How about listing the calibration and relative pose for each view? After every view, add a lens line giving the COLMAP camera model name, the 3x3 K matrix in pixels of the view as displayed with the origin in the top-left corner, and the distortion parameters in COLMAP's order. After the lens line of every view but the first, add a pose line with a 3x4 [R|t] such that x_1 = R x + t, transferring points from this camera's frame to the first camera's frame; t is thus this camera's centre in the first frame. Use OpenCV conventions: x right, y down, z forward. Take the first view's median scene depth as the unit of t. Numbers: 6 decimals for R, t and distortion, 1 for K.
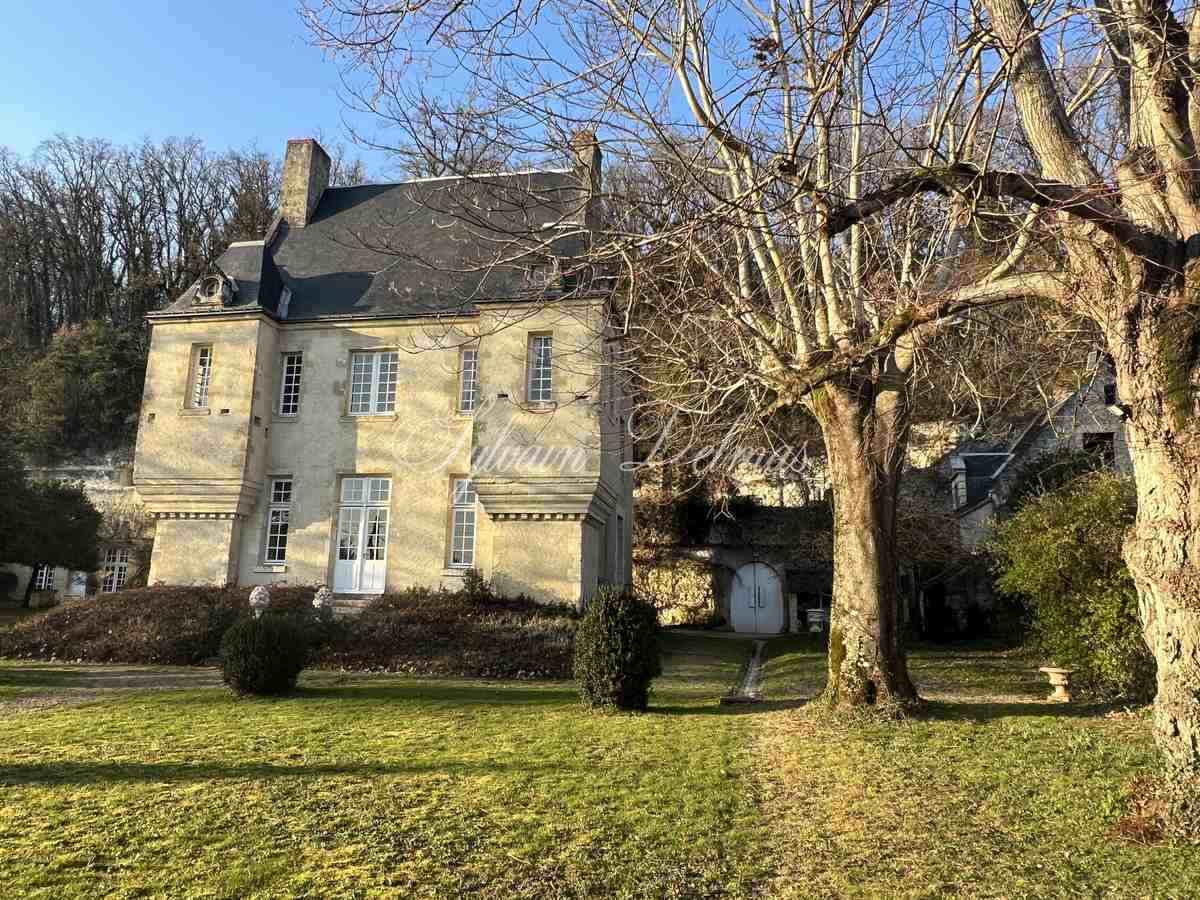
lens RADIAL K [[831.8, 0, 597.8], [0, 831.8, 445.3], [0, 0, 1]] dist [-0.008779, -0.000804]
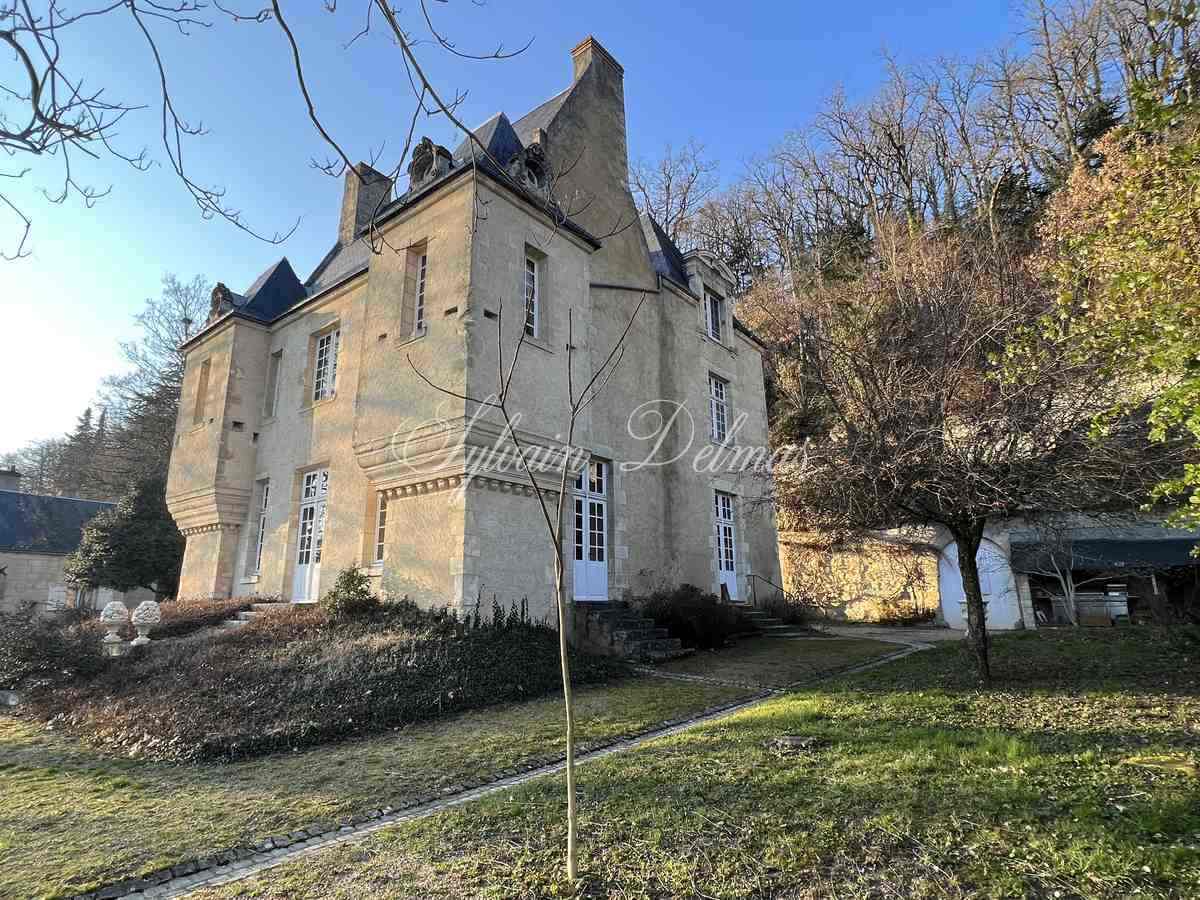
lens RADIAL K [[630.8, 0, 601.7], [0, 630.8, 455.5], [0, 0, 1]] dist [0.003334, 0.000305]
pose [[0.877148, -0.140296, -0.459269, 0.278868], [0.123981, 0.990109, -0.065667, 0.100805], [0.463940, 0.000660, 0.885867, 0.524002]]
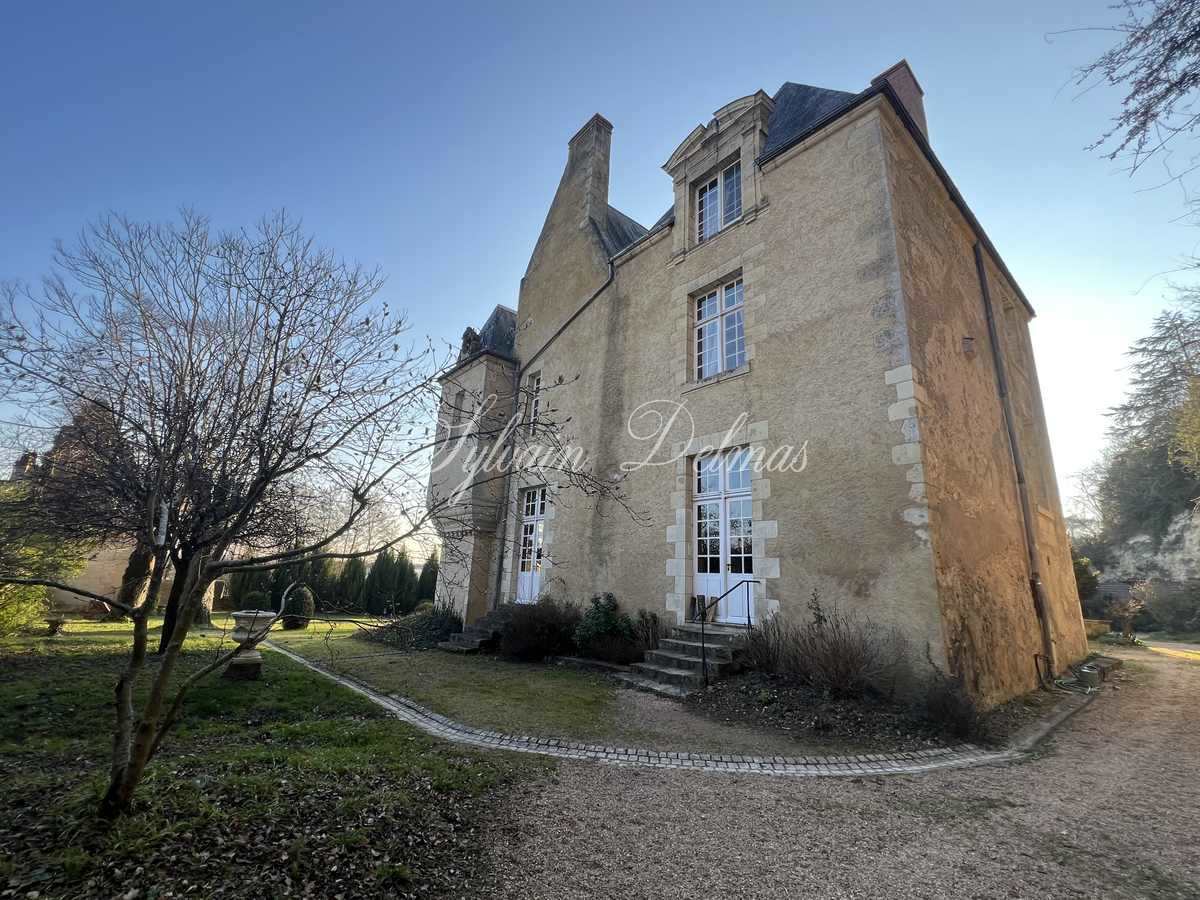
lens RADIAL K [[527.0, 0, 596.9], [0, 527.0, 452.2], [0, 0, 1]] dist [0.001157, 0.000010]
pose [[-0.644920, -0.279859, -0.711166, 0.400052], [0.054889, 0.911177, -0.408344, 0.283330], [0.762276, -0.302384, -0.572275, 1.486707]]
